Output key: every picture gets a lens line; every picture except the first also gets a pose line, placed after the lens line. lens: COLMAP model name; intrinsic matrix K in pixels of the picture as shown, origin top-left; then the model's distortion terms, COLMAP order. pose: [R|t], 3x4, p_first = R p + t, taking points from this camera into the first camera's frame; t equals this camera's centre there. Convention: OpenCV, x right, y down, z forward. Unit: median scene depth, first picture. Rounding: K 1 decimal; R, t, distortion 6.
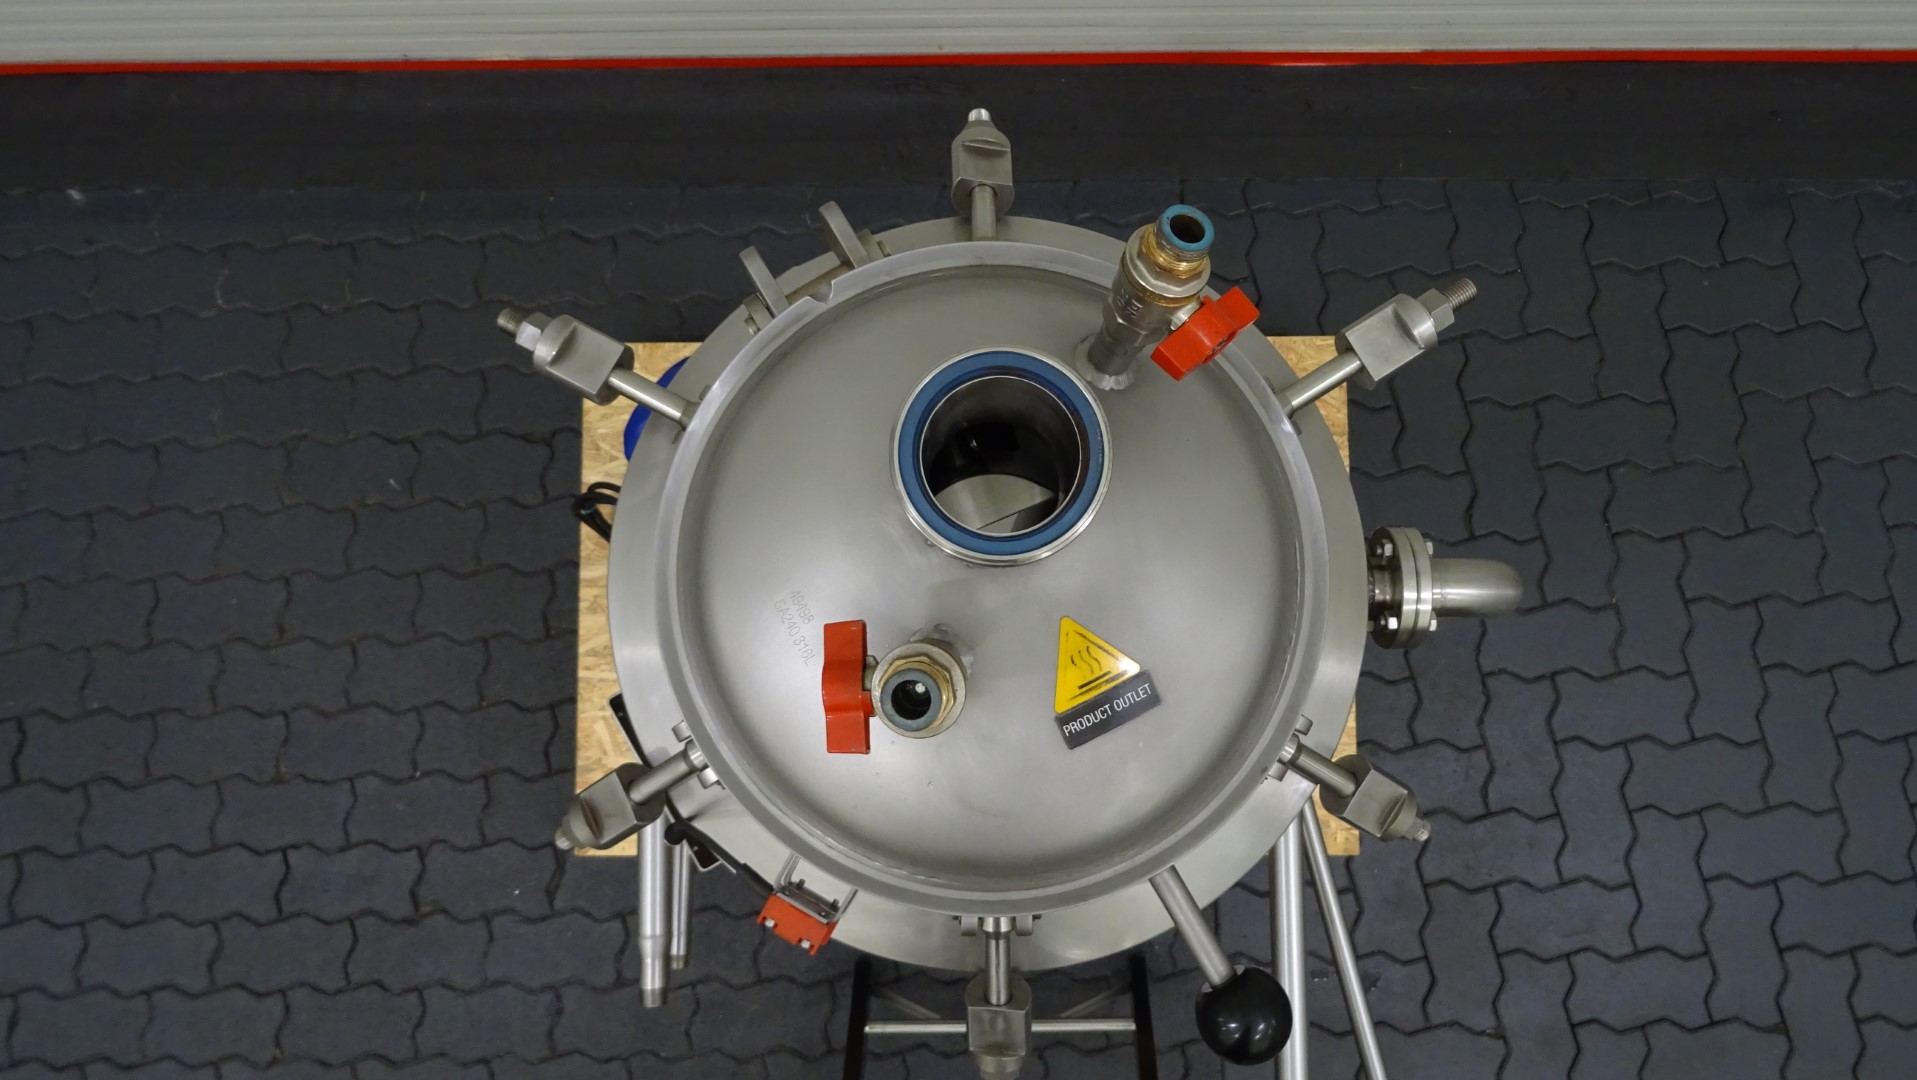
lens RADIAL K [[1379.2, 0, 961.5], [0, 1379.2, 539.9], [0, 0, 1]] dist [0.007375, -0.009665]
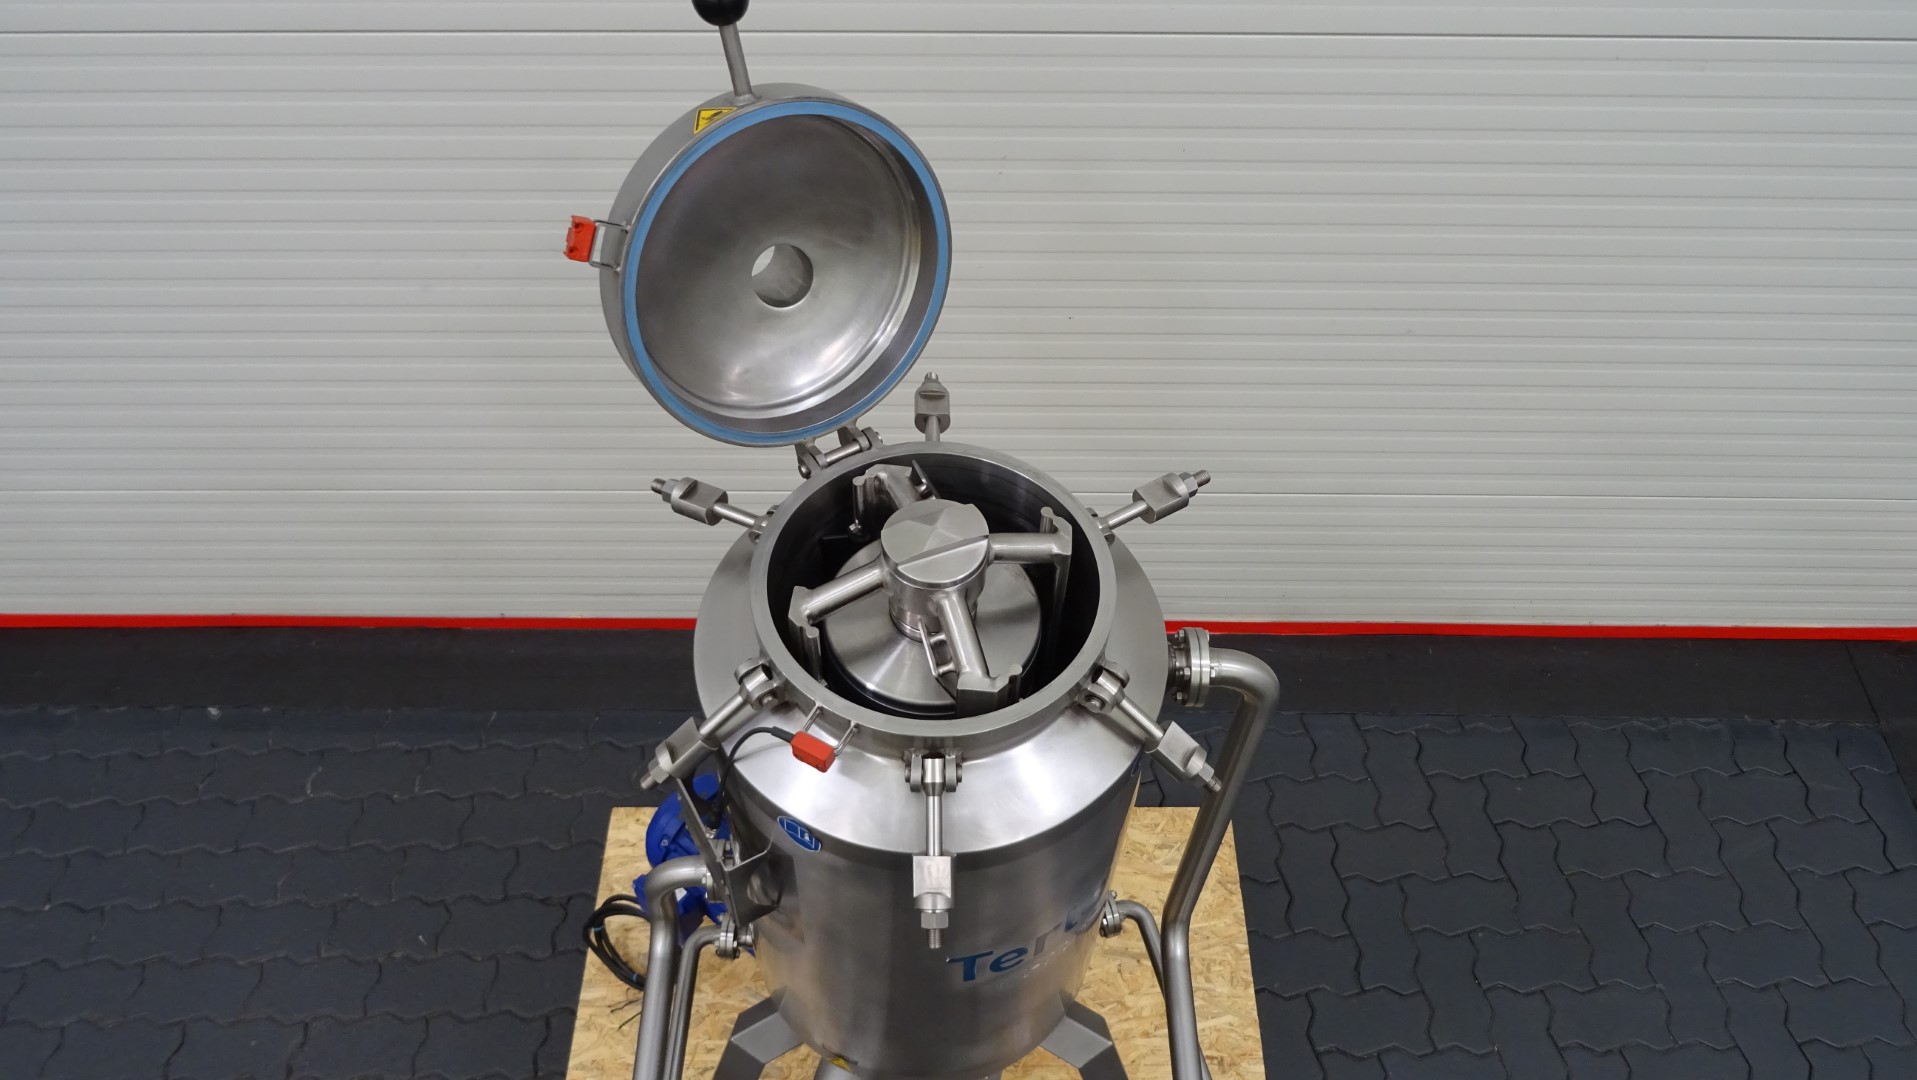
lens RADIAL K [[1379.2, 0, 960.1], [0, 1379.2, 539.5], [0, 0, 1]] dist [0.007375, -0.009665]
pose [[0.999650, 0.019175, 0.018232, 0.007552], [-0.006211, 0.839859, -0.542770, 0.300382], [-0.025720, 0.542466, 0.839684, -0.153952]]
